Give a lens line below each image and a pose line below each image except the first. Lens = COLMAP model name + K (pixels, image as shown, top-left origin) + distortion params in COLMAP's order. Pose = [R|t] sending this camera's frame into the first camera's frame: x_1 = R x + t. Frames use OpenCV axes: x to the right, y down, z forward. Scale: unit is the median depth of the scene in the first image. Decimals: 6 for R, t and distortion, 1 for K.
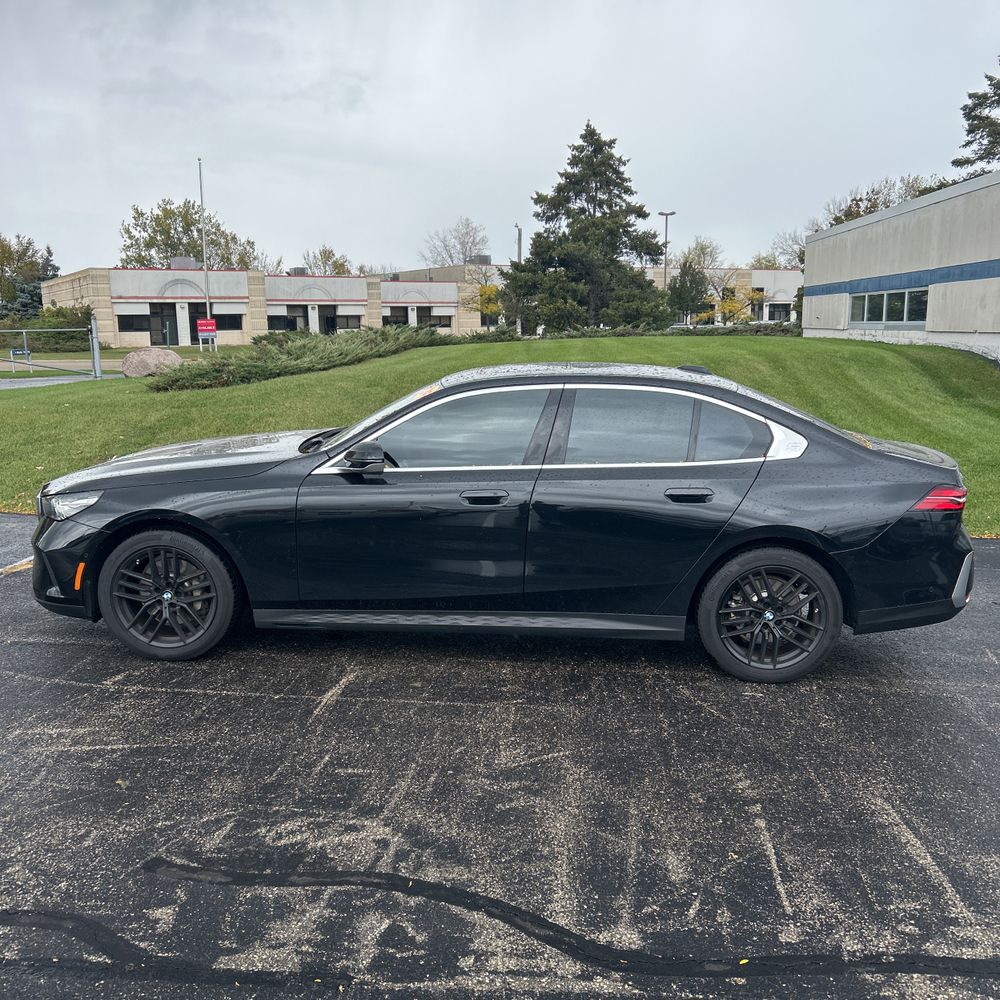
lens RADIAL K [[1004.2, 0, 511.9], [0, 1004.2, 511.8], [0, 0, 1]] dist [0.011919, 0.000000]
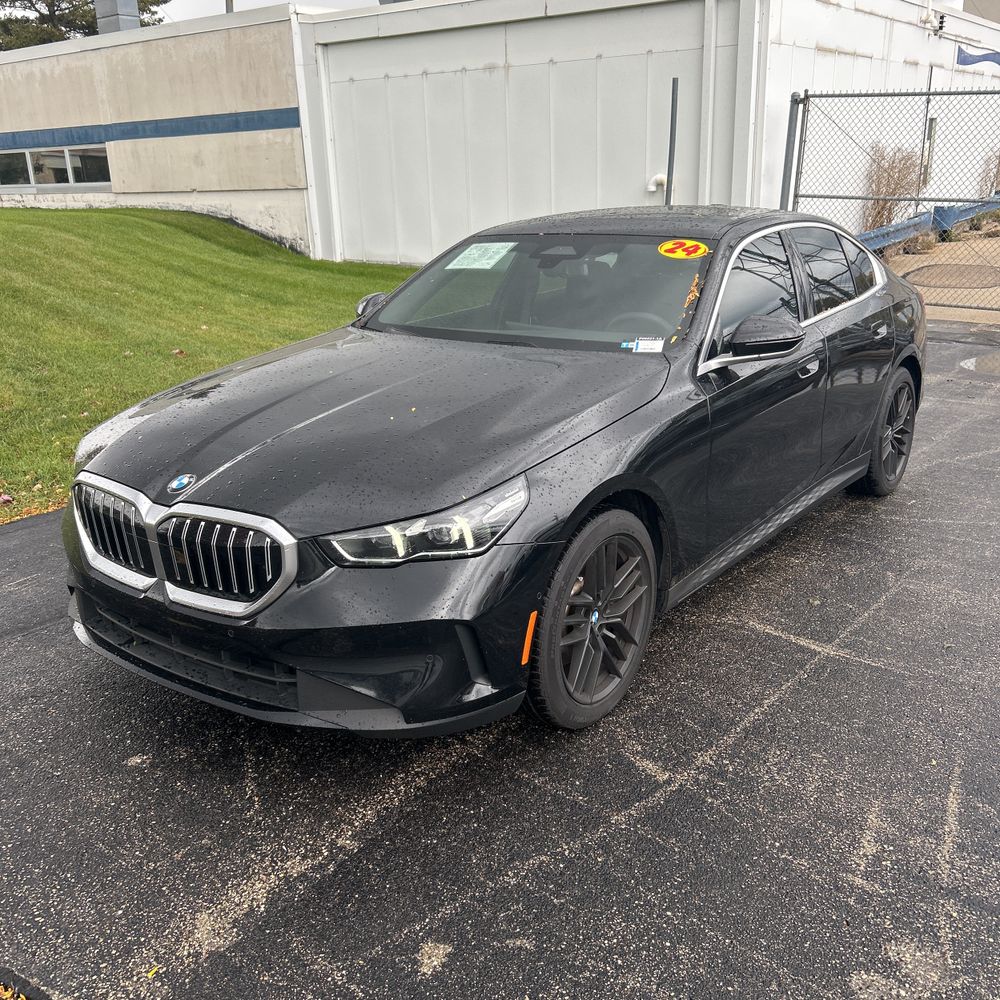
lens RADIAL K [[1004.2, 0, 503.0], [0, 1004.2, 494.6], [0, 0, 1]] dist [0.011919, 0.000000]
pose [[0.556521, -0.263628, 0.787899, -0.172199], [0.177951, 0.964138, 0.196904, -0.024337], [-0.811553, 0.030626, 0.583476, 0.142458]]
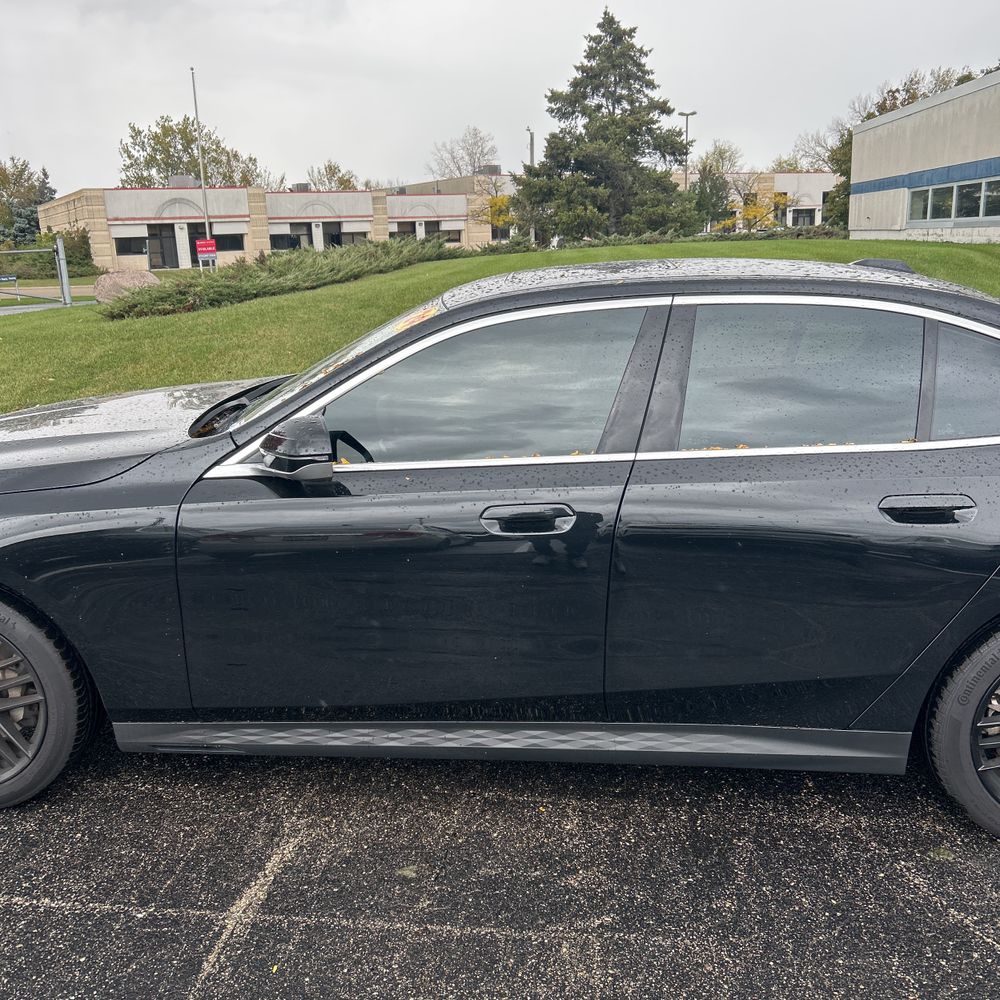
lens RADIAL K [[1004.2, 0, 501.0], [0, 1004.2, 497.6], [0, 0, 1]] dist [0.011919, 0.000000]
pose [[0.999477, -0.018691, -0.026373, -0.005513], [0.020414, 0.997569, 0.066626, -0.012086], [0.025063, -0.067130, 0.997429, 0.094741]]
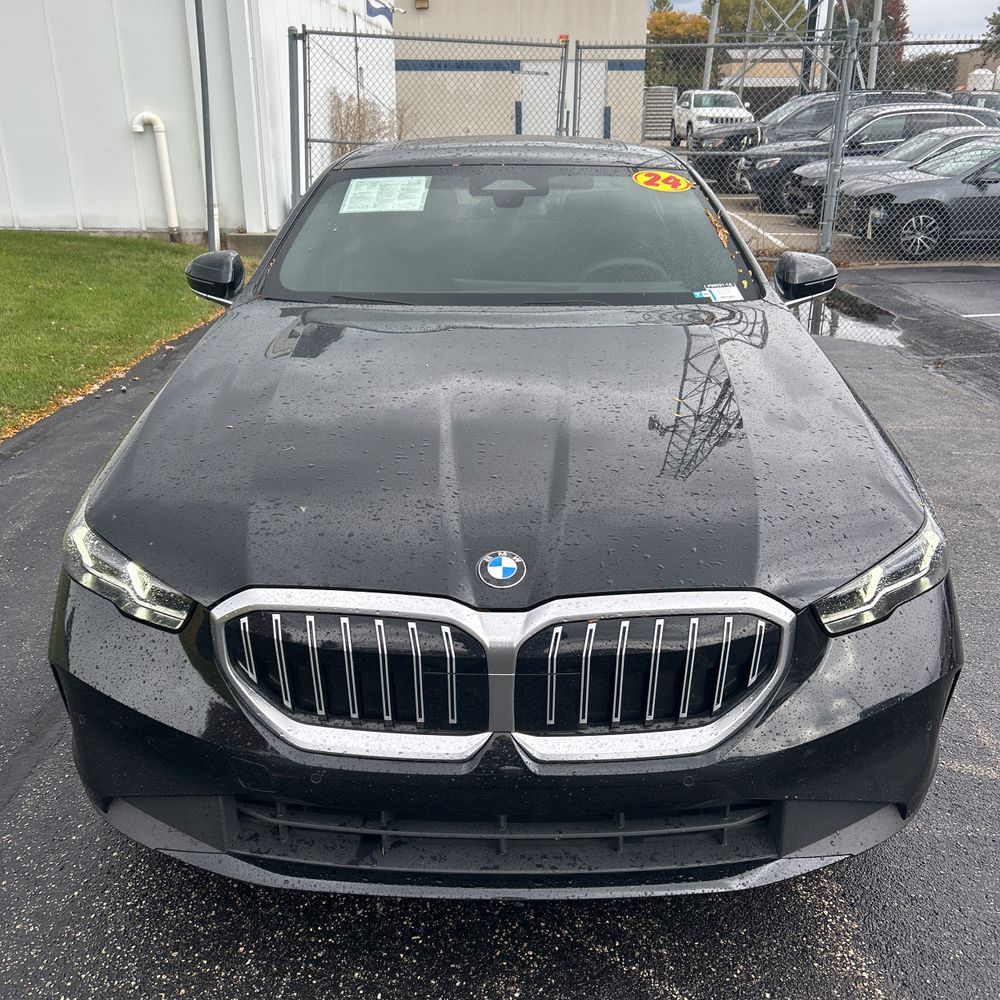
lens RADIAL K [[1004.2, 0, 495.8], [0, 1004.2, 505.3], [0, 0, 1]] dist [0.011919, 0.000000]
pose [[-0.024730, -0.356926, 0.933805, -0.163934], [0.179638, 0.917300, 0.355374, -0.038282], [-0.983422, 0.176535, 0.041432, 0.239530]]
